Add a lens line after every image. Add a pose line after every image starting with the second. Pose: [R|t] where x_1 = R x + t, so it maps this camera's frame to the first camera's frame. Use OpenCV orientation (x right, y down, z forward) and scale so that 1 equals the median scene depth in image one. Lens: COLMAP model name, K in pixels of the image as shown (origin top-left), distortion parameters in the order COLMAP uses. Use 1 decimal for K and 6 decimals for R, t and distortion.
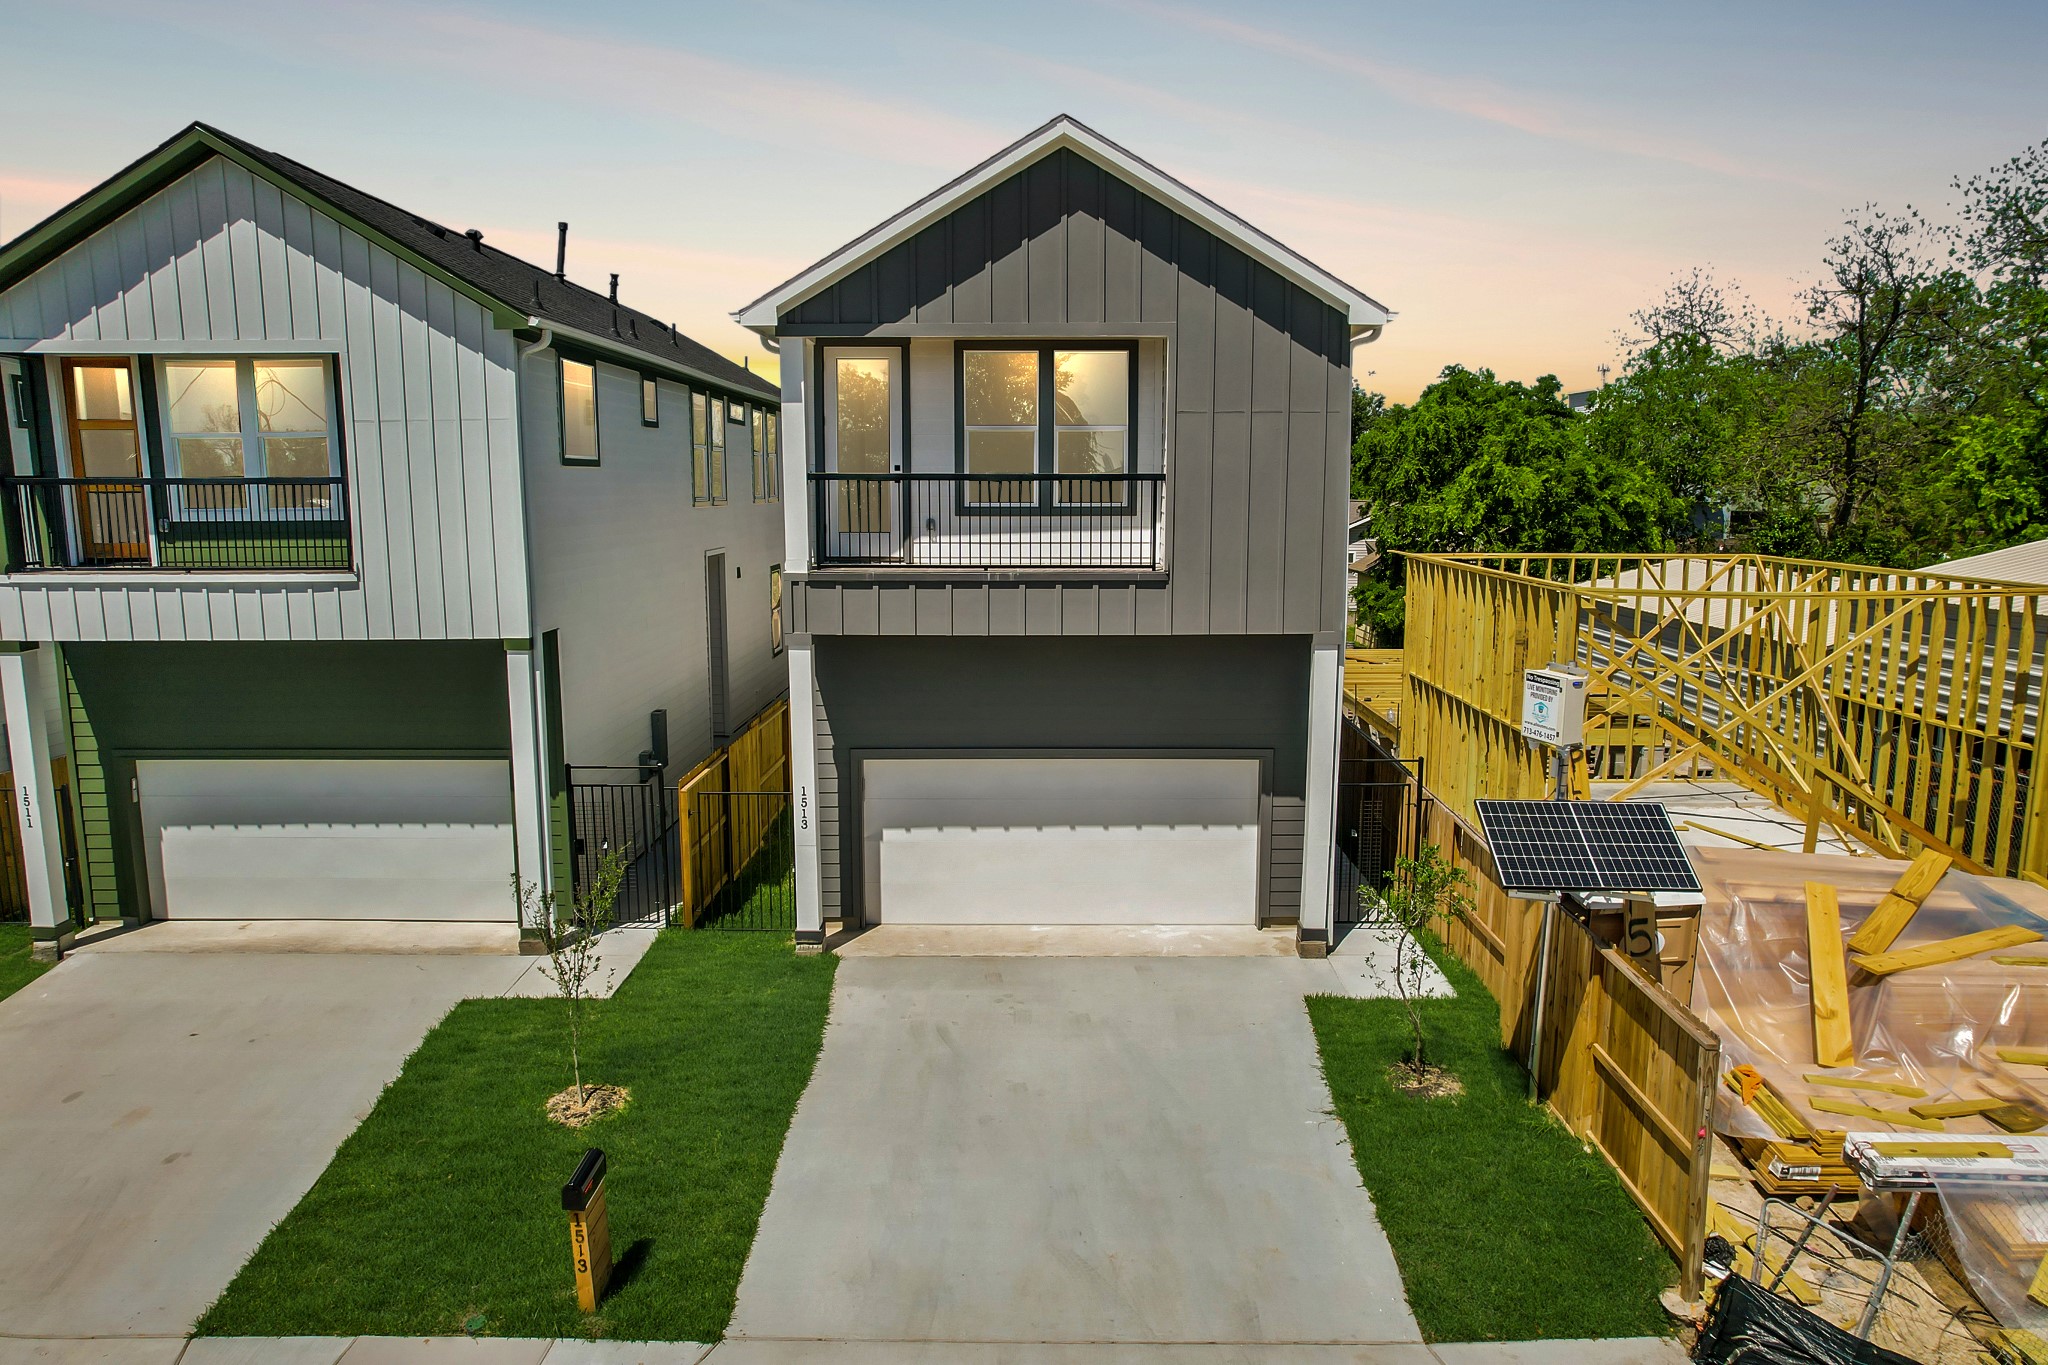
lens RADIAL K [[1306.3, 0, 1023.6], [0, 1306.3, 675.0], [0, 0, 1]] dist [-0.075680, 0.064618]
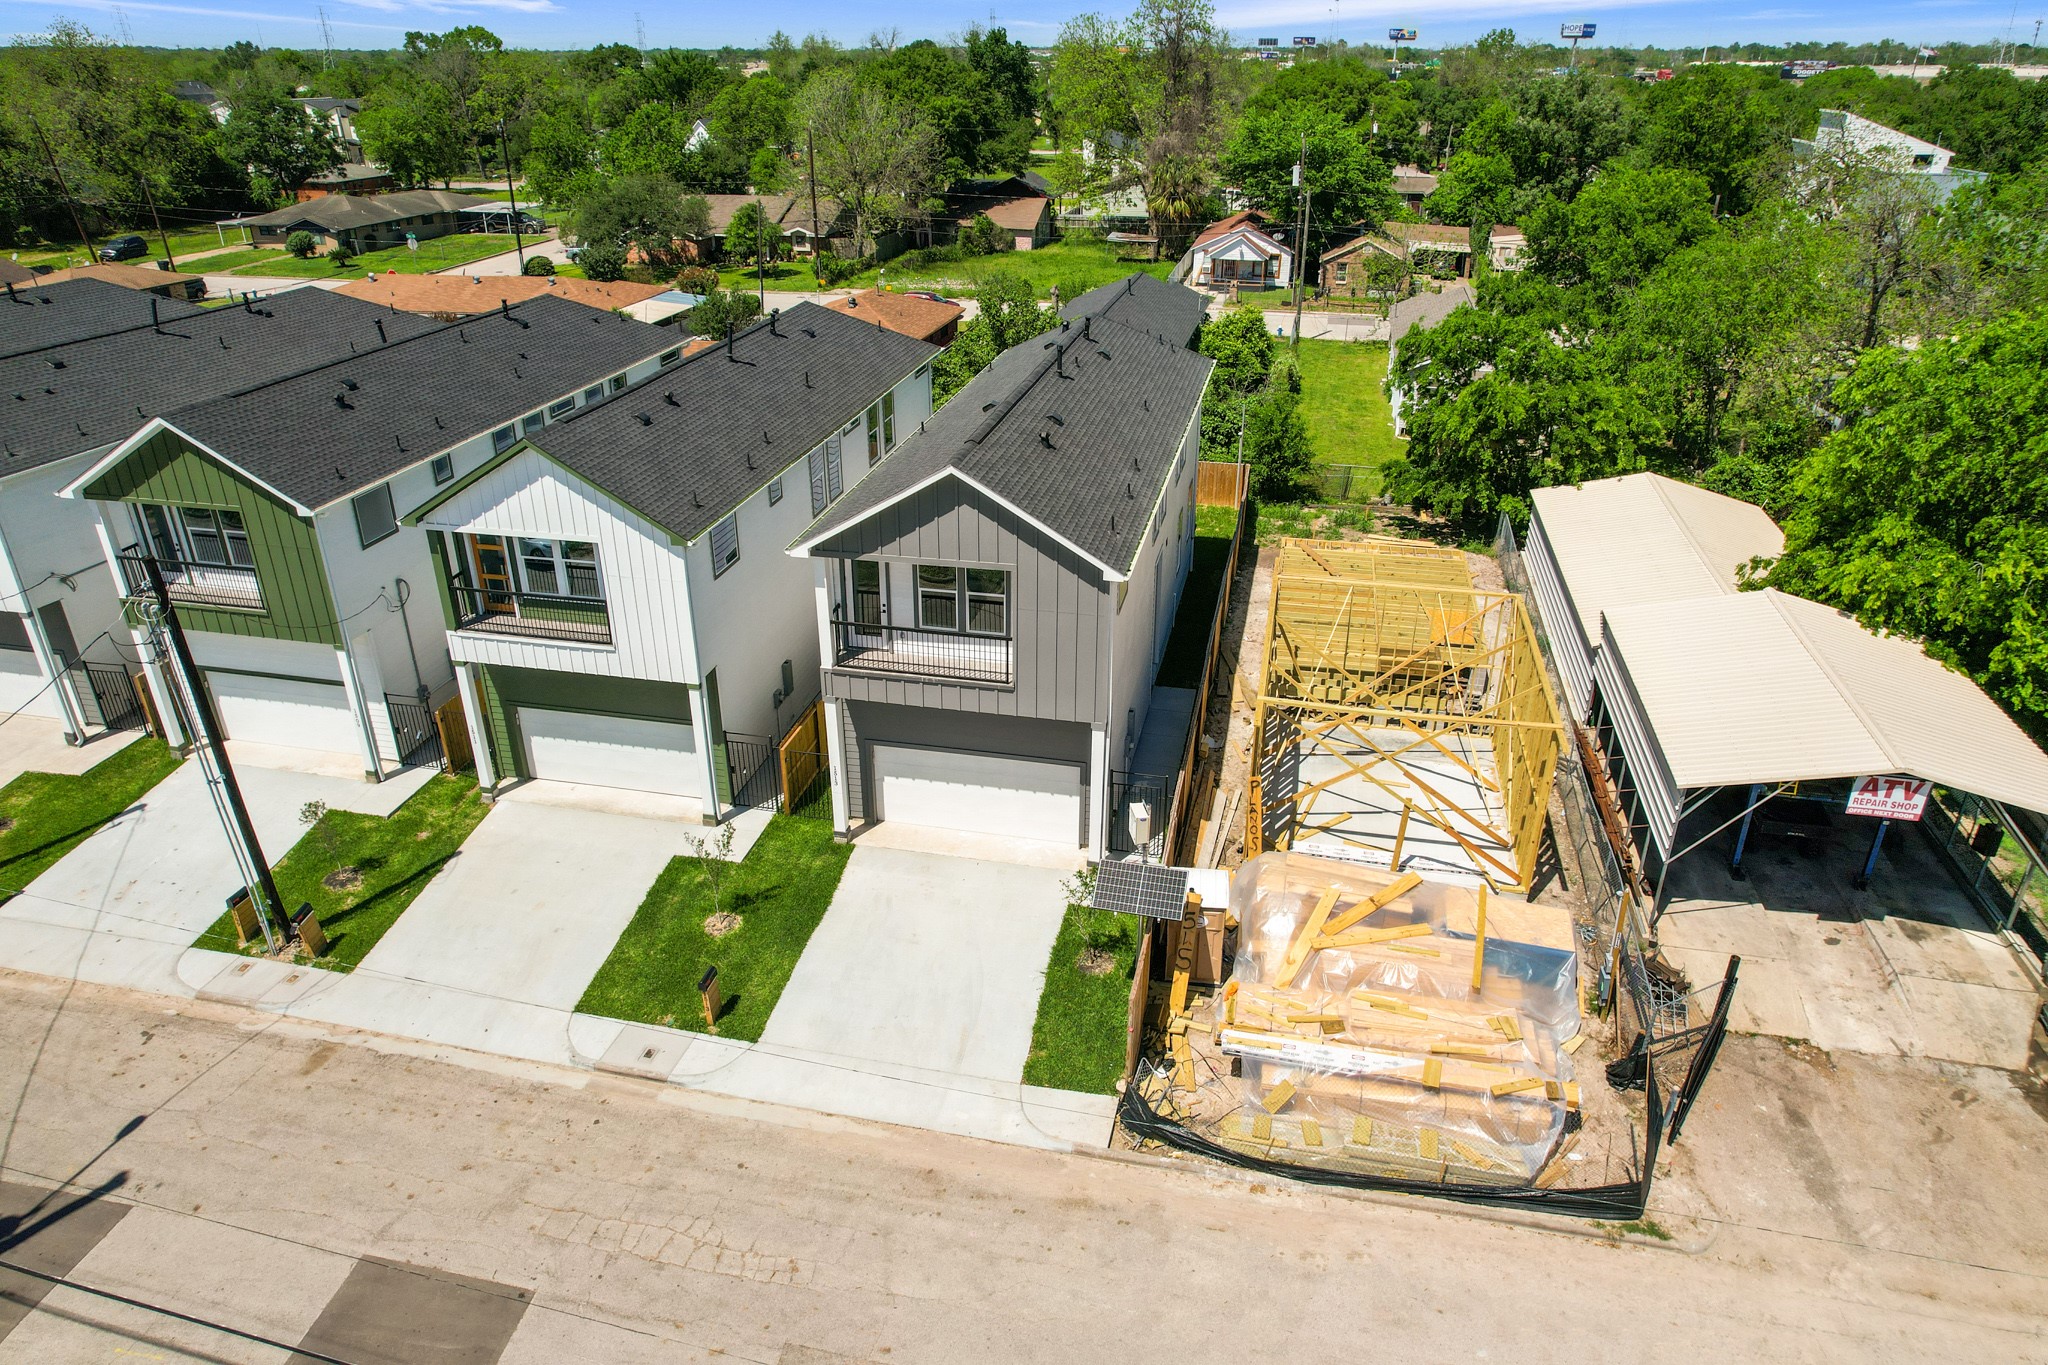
lens RADIAL K [[1306.3, 0, 1023.6], [0, 1306.3, 675.0], [0, 0, 1]] dist [-0.075680, 0.064618]
pose [[0.978850, 0.089992, -0.183724, 0.462104], [-0.030862, 0.952733, 0.302238, -0.653770], [0.202238, -0.290176, 0.935360, -0.741914]]
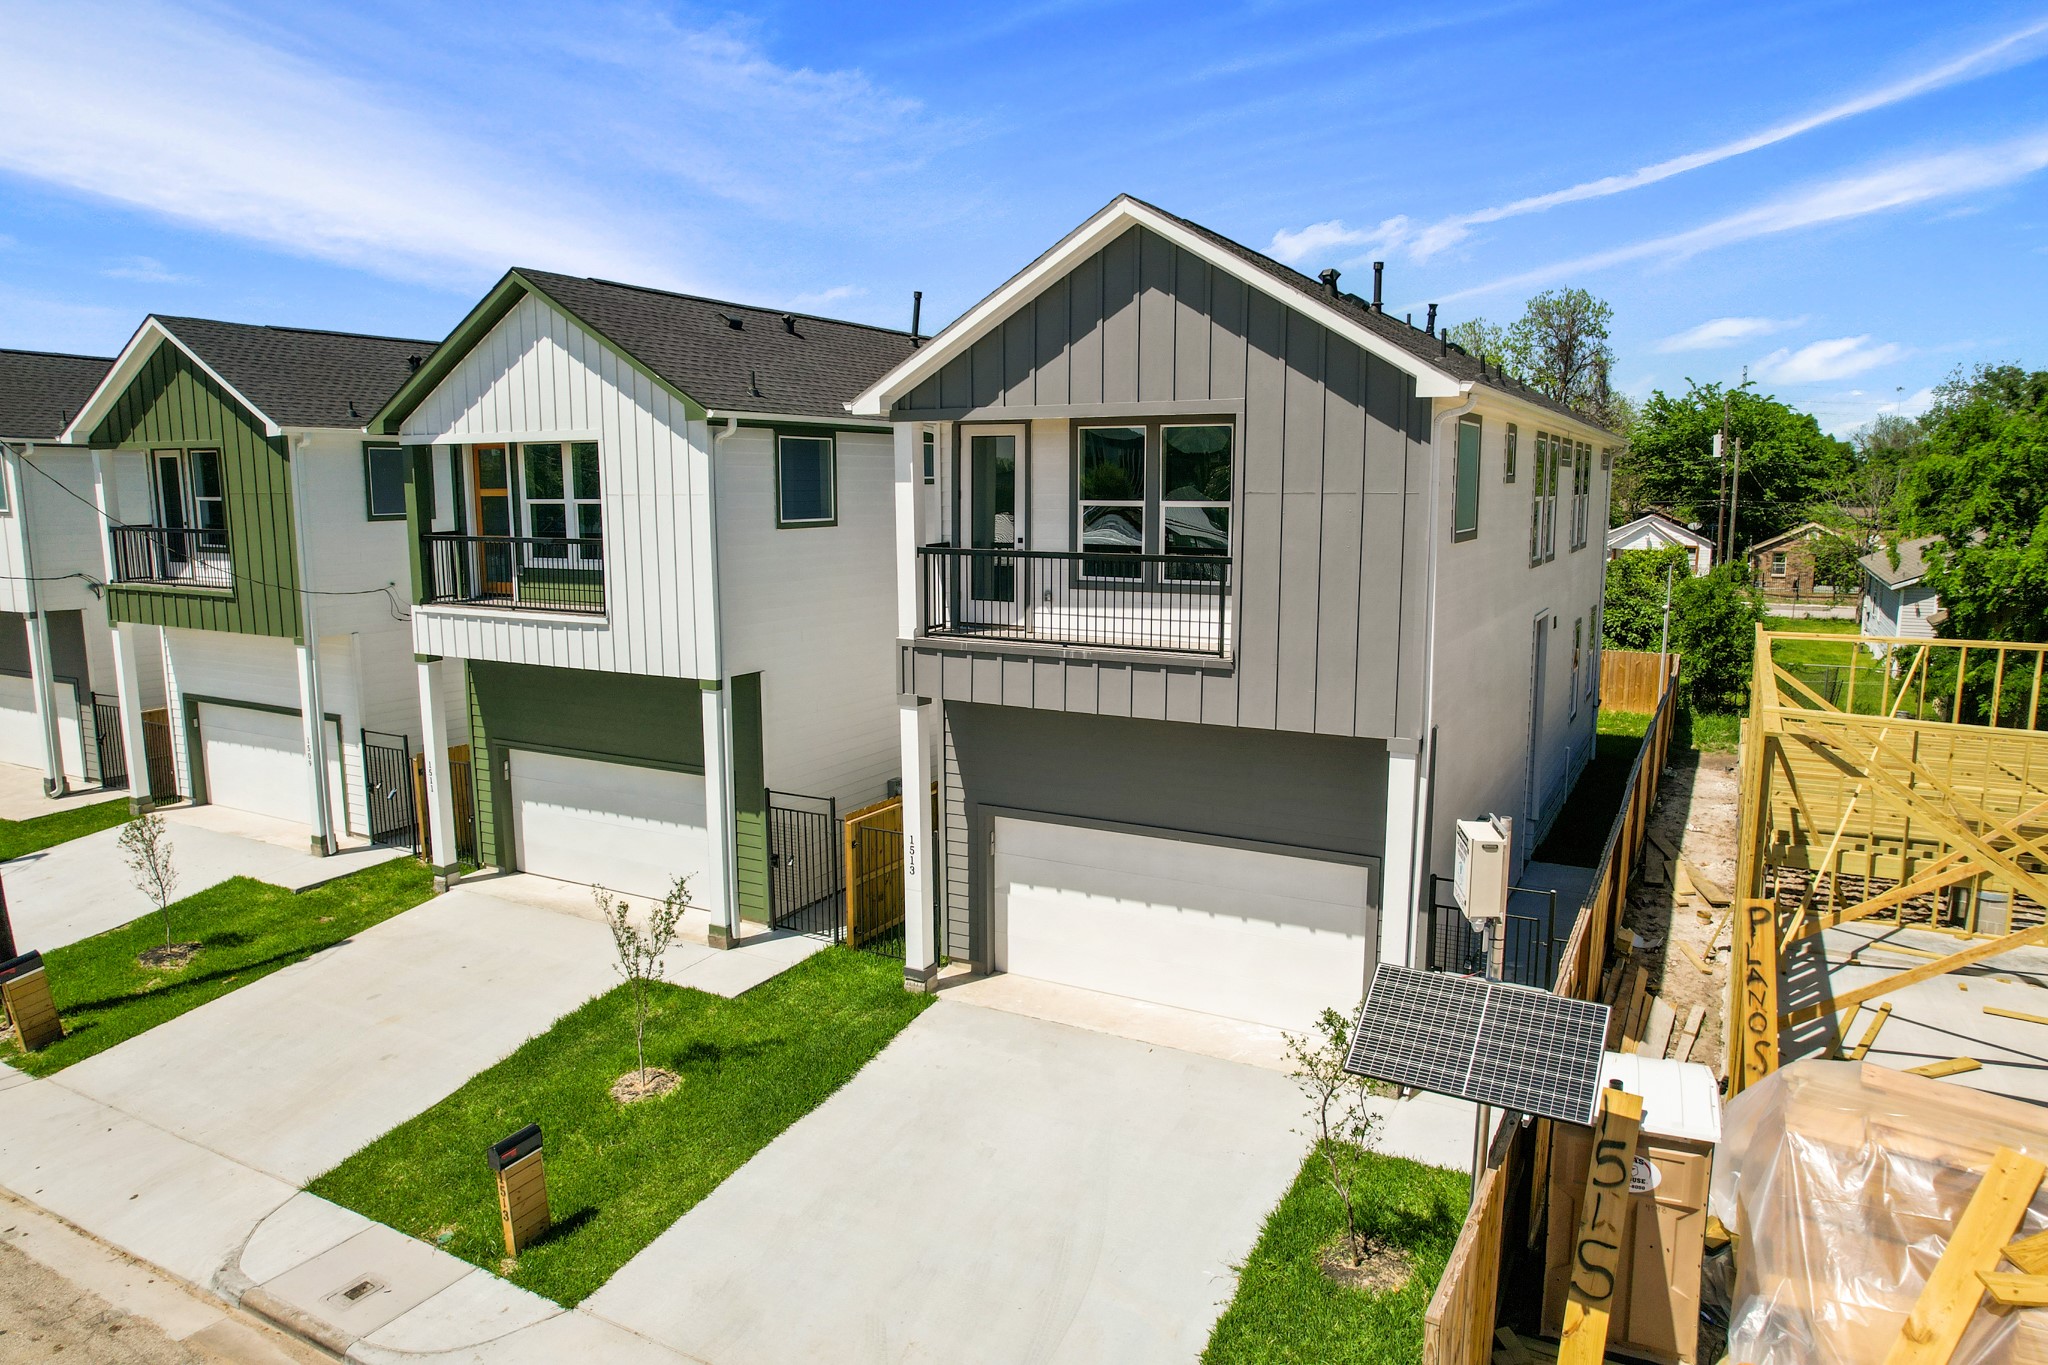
lens RADIAL K [[1306.3, 0, 1023.6], [0, 1306.3, 675.0], [0, 0, 1]] dist [-0.075680, 0.064618]
pose [[0.880362, 0.069740, -0.469148, 0.415944], [-0.068844, 0.997445, 0.019086, -0.075055], [0.469280, 0.015496, 0.882913, 0.090666]]
